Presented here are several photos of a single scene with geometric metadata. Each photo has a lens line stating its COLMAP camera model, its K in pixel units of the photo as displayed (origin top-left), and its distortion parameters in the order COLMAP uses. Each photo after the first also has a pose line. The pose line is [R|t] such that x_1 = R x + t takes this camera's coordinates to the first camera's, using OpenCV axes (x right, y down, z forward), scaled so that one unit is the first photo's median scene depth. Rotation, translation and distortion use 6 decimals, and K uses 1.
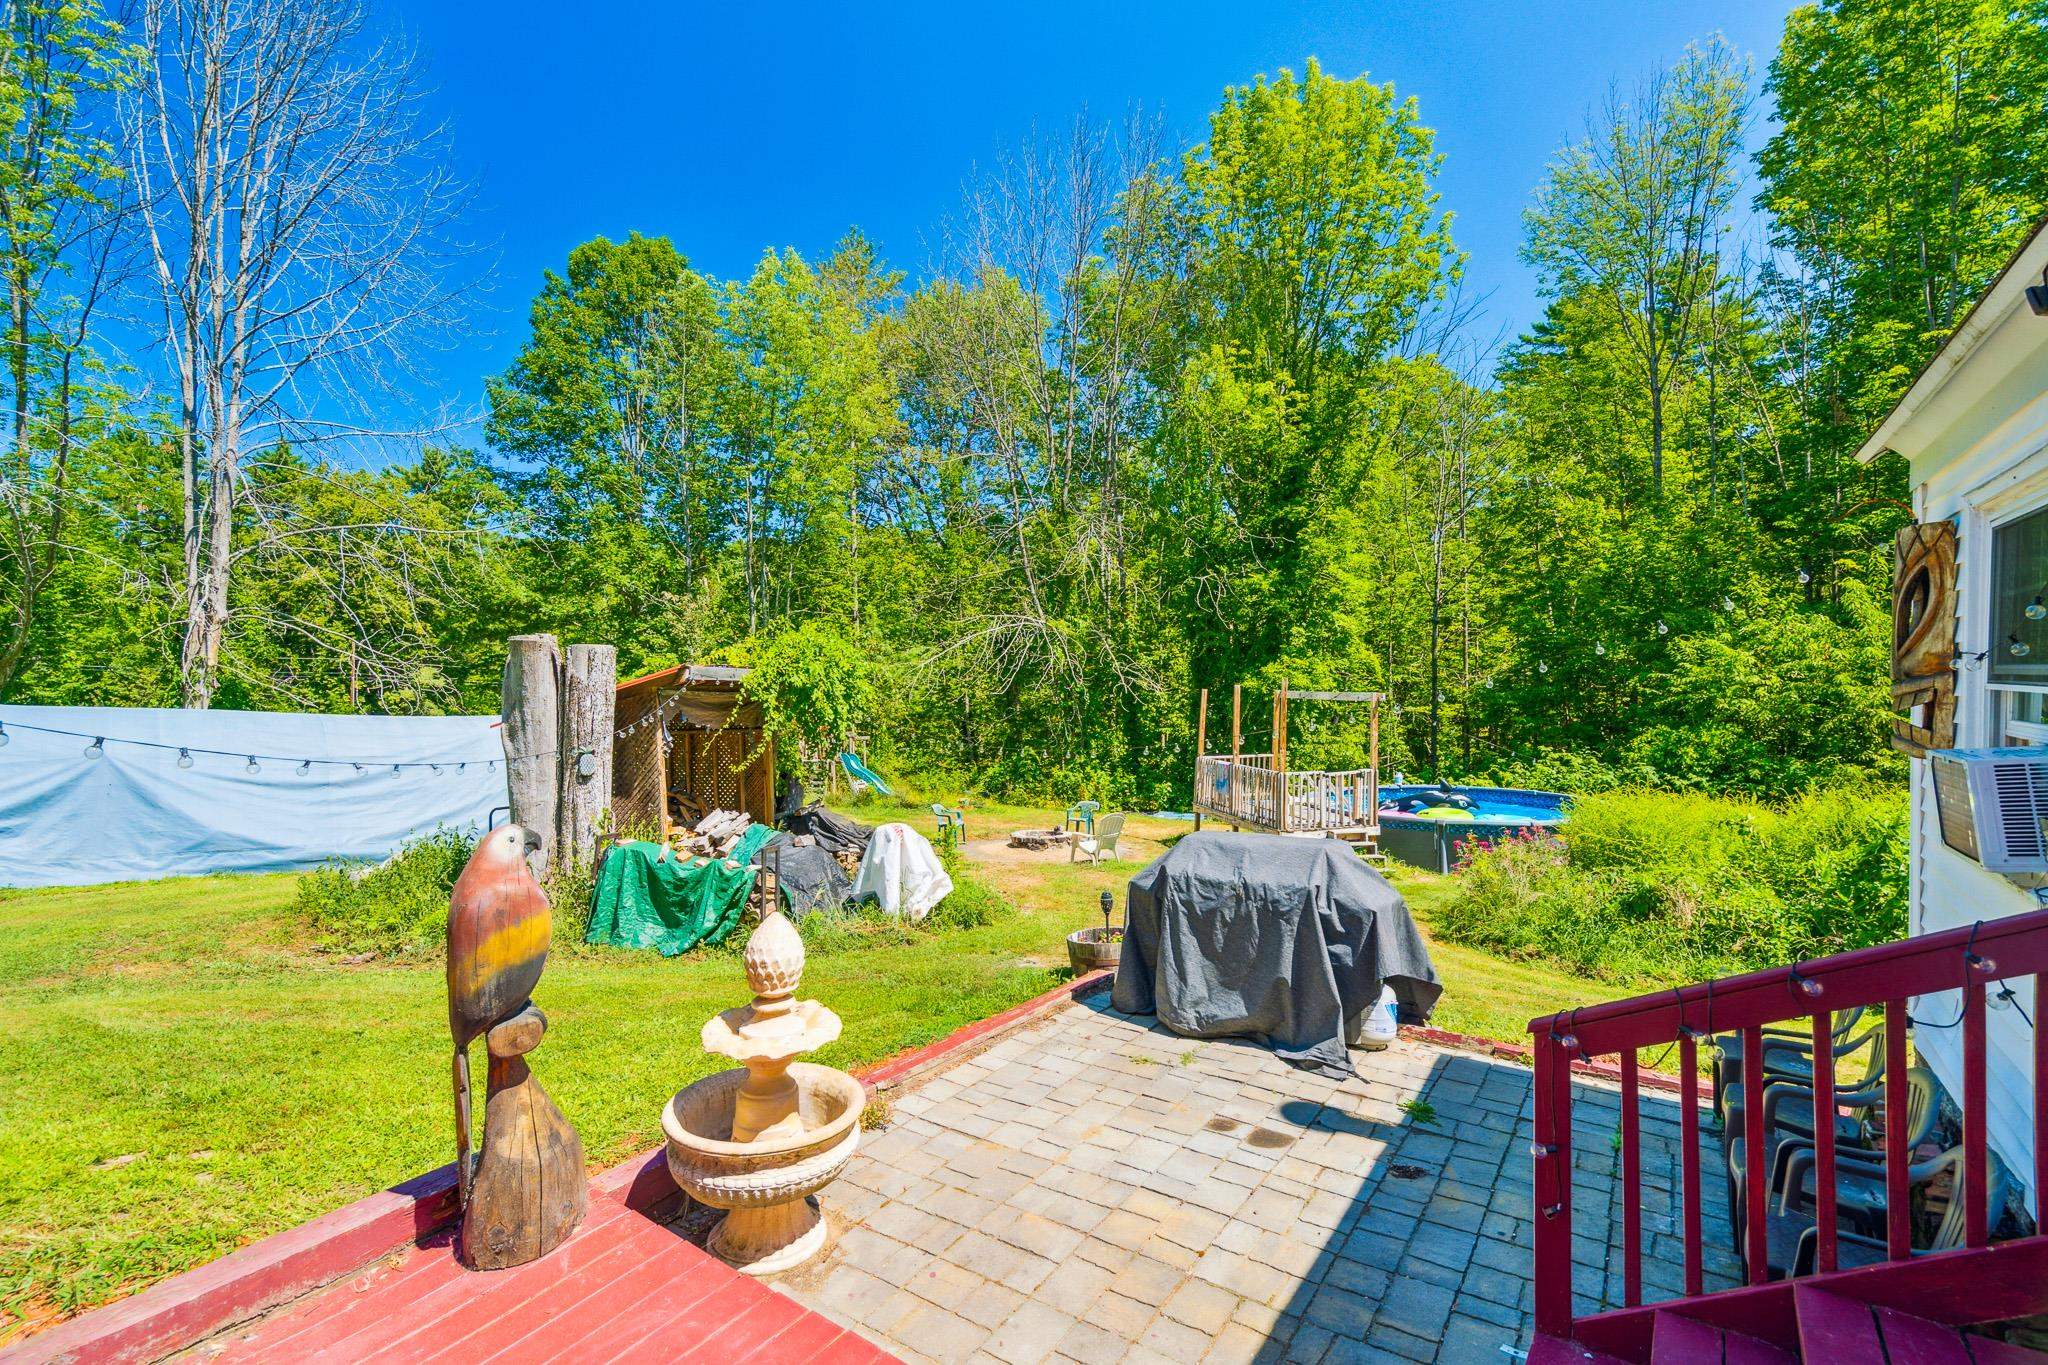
lens RADIAL K [[936.2, 0, 1023.3], [0, 936.2, 677.6], [0, 0, 1]] dist [-0.002237, 0.001213]
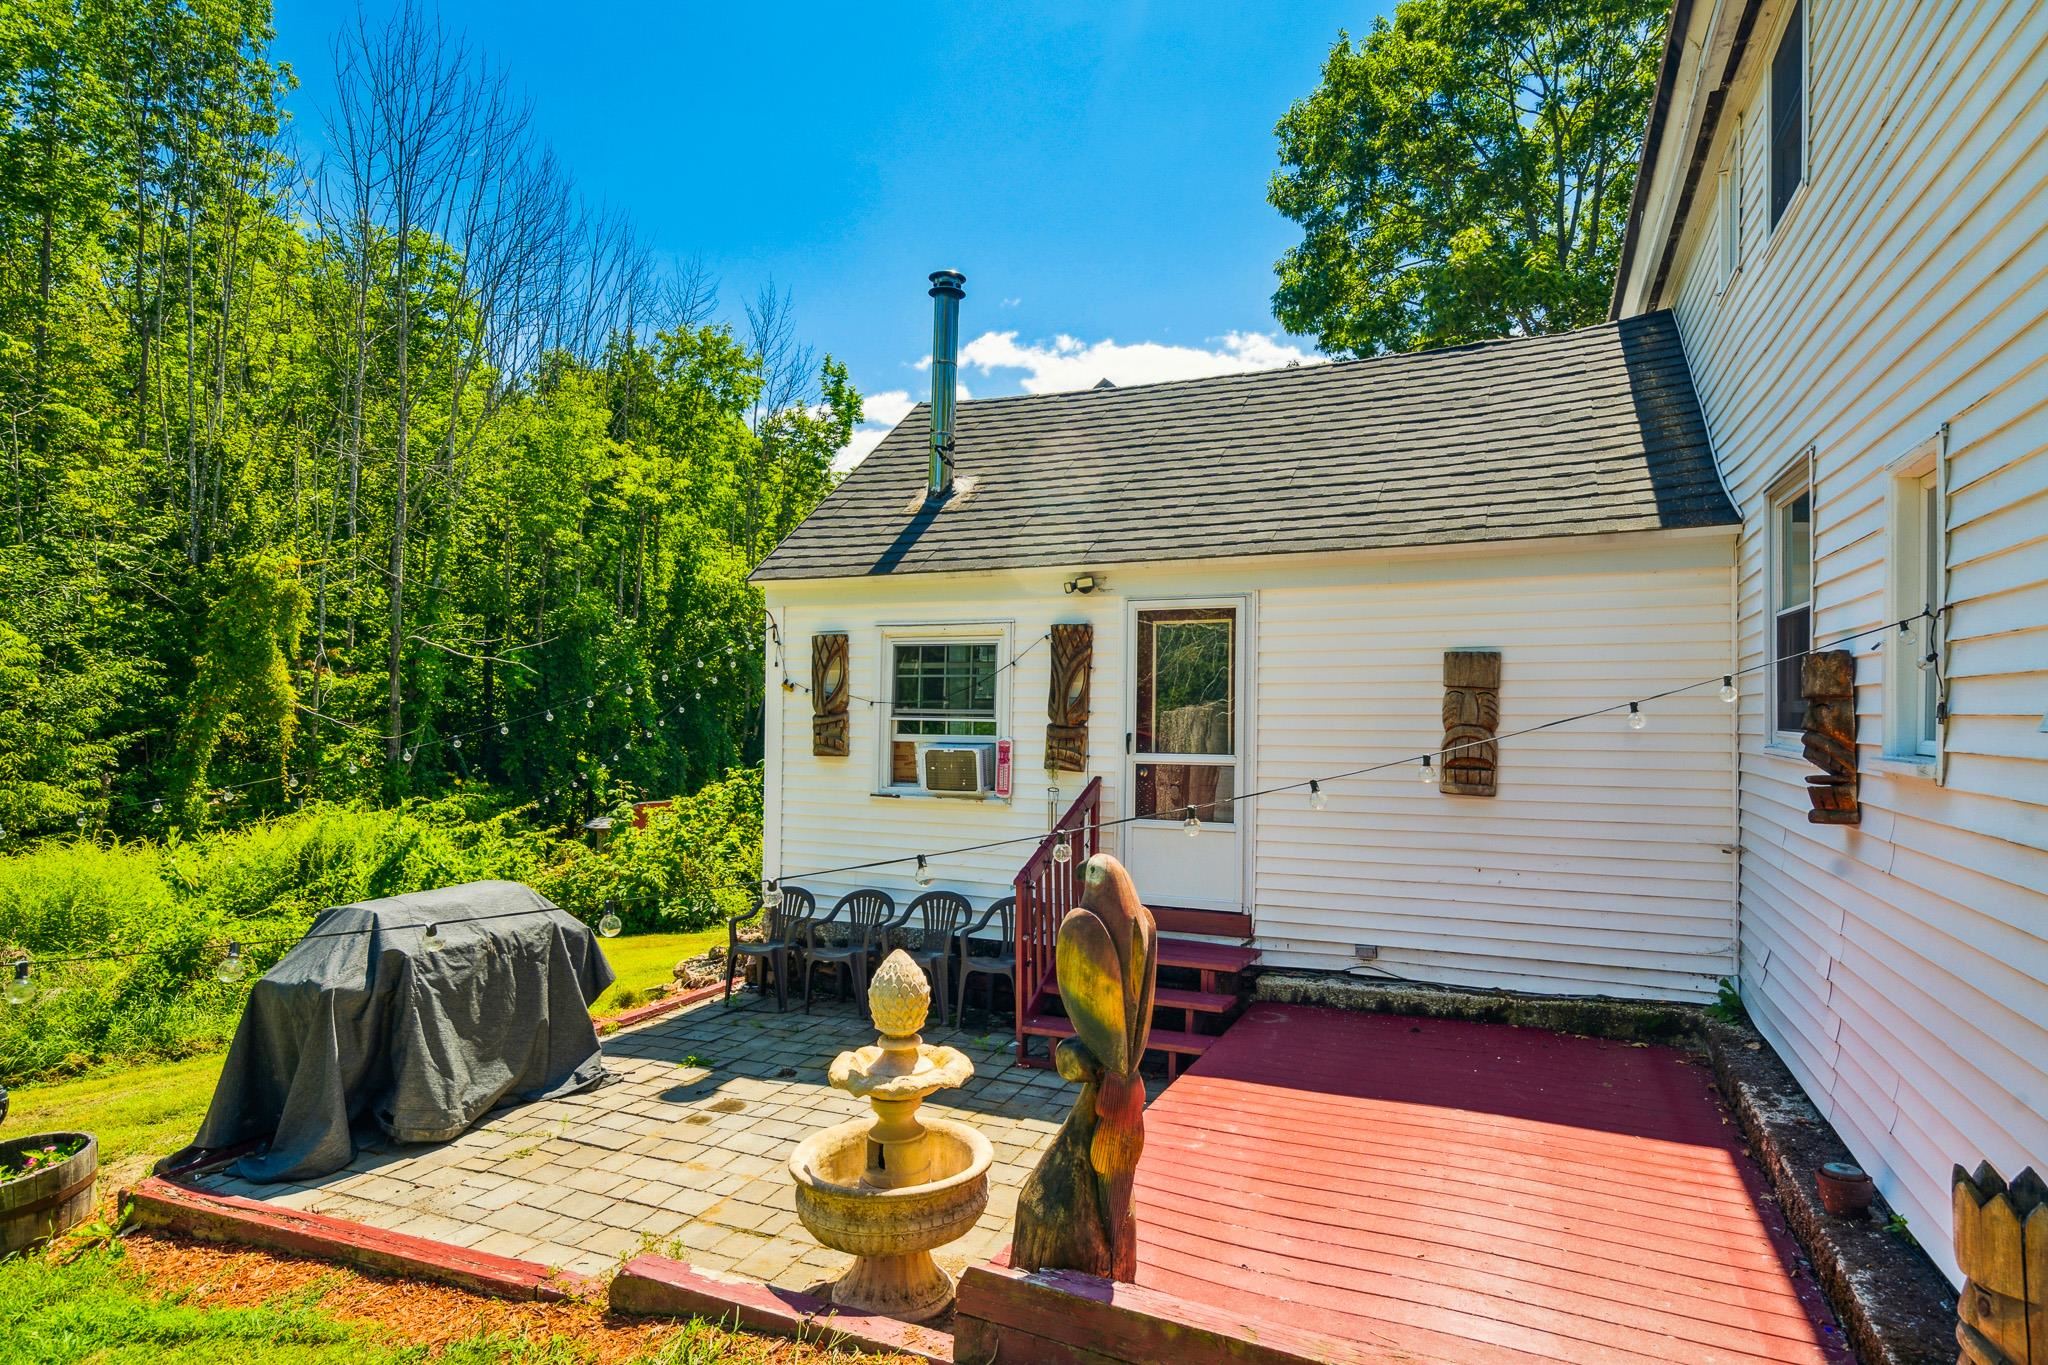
lens RADIAL K [[1127.6, 0, 1023.0], [0, 1127.6, 687.4], [0, 0, 1]] dist [-0.001472, -0.000128]
pose [[-0.175608, 0.027021, 0.984089, -0.954931], [-0.003660, 0.999598, -0.028100, 0.006747], [-0.984453, -0.008536, -0.175438, 0.707145]]
